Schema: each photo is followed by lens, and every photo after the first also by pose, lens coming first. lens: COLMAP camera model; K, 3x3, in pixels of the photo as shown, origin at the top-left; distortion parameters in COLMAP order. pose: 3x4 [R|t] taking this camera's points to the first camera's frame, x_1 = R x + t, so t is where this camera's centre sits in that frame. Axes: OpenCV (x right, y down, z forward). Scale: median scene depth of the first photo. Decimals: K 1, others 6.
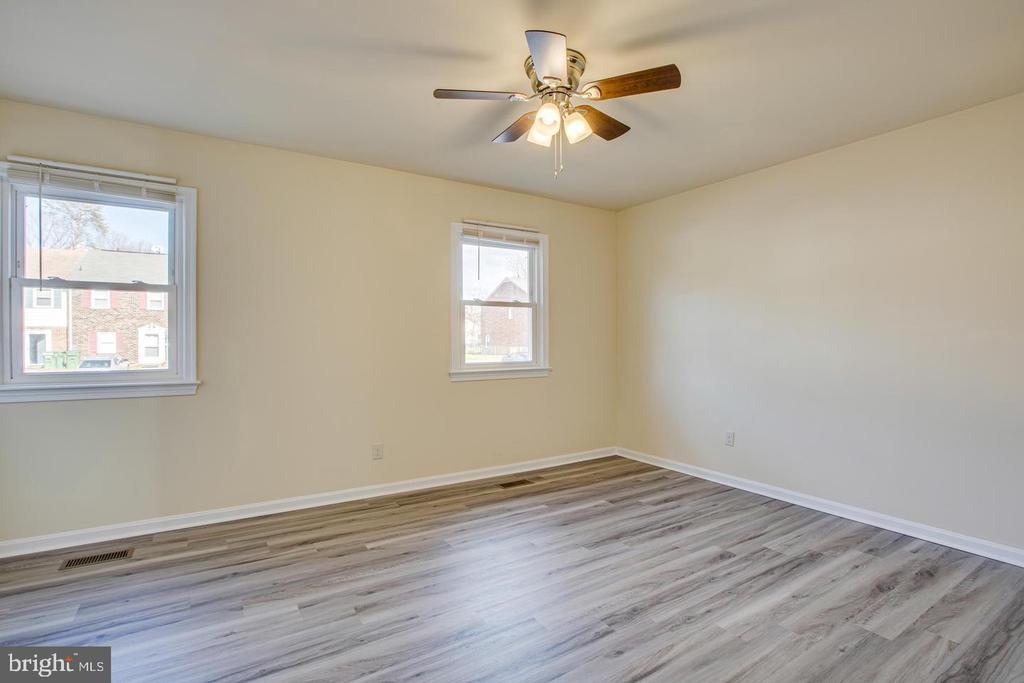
lens RADIAL K [[470.3, 0, 509.2], [0, 470.3, 338.5], [0, 0, 1]] dist [-0.050420, 0.017902]
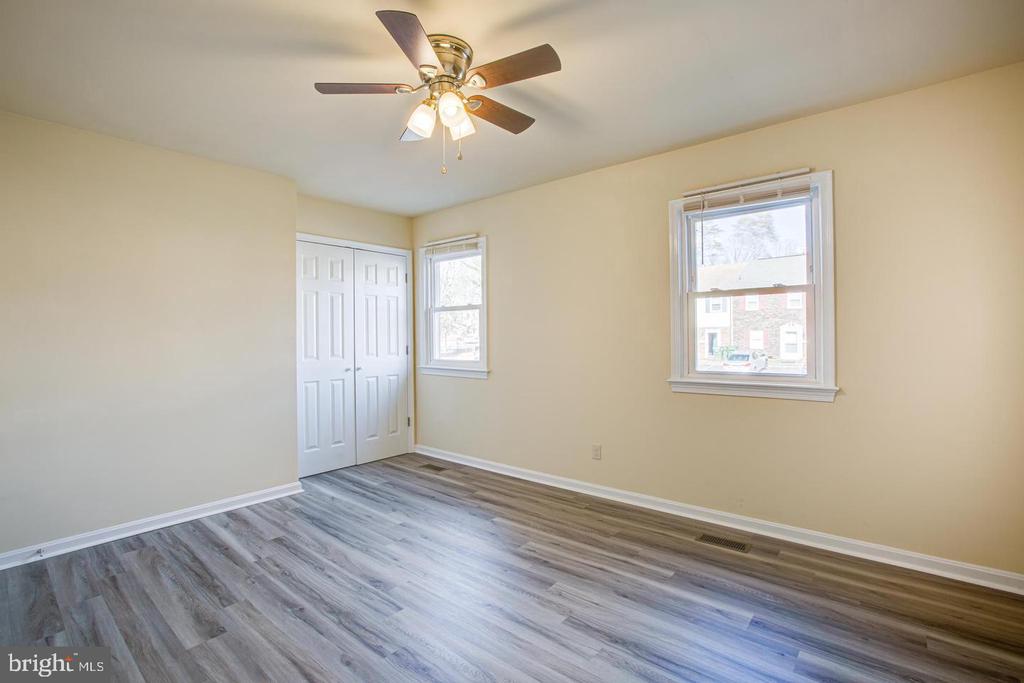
lens RADIAL K [[470.3, 0, 509.2], [0, 470.3, 338.5], [0, 0, 1]] dist [-0.050420, 0.017902]
pose [[0.298007, -0.007629, -0.954533, 0.682507], [0.016266, 0.999863, -0.002913, -0.007195], [0.954425, -0.014659, 0.298091, 0.549630]]
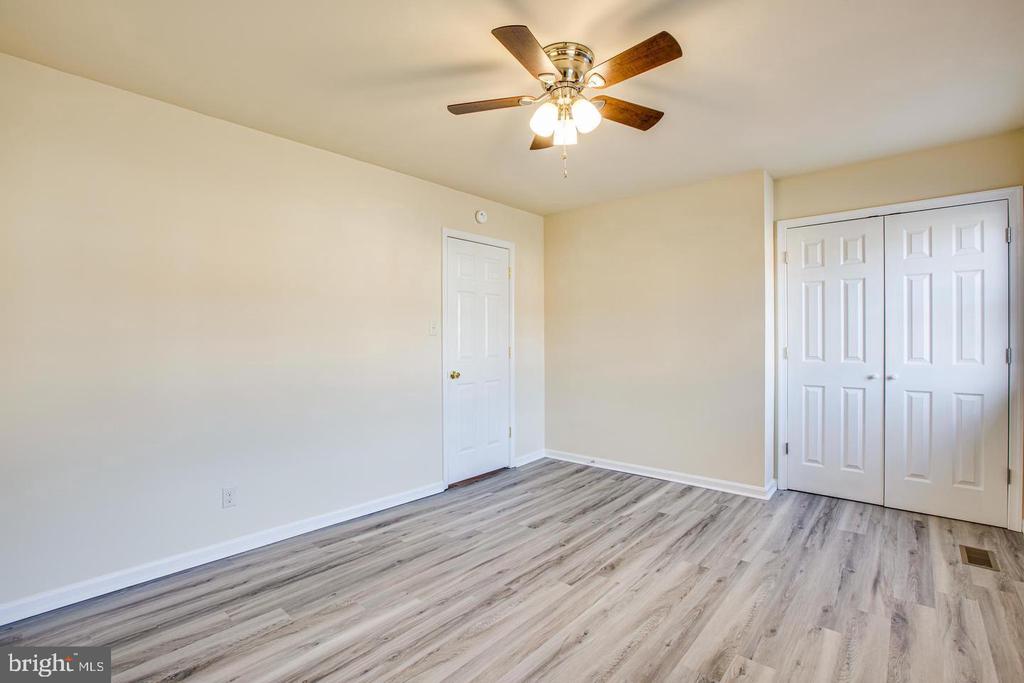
lens RADIAL K [[474.0, 0, 509.8], [0, 474.0, 346.5], [0, 0, 1]] dist [-0.011270, 0.000223]
pose [[-0.957501, 0.013585, -0.288111, 0.327496], [0.007020, 0.999692, 0.023807, -0.027886], [0.288345, 0.020773, -0.957301, 1.259217]]
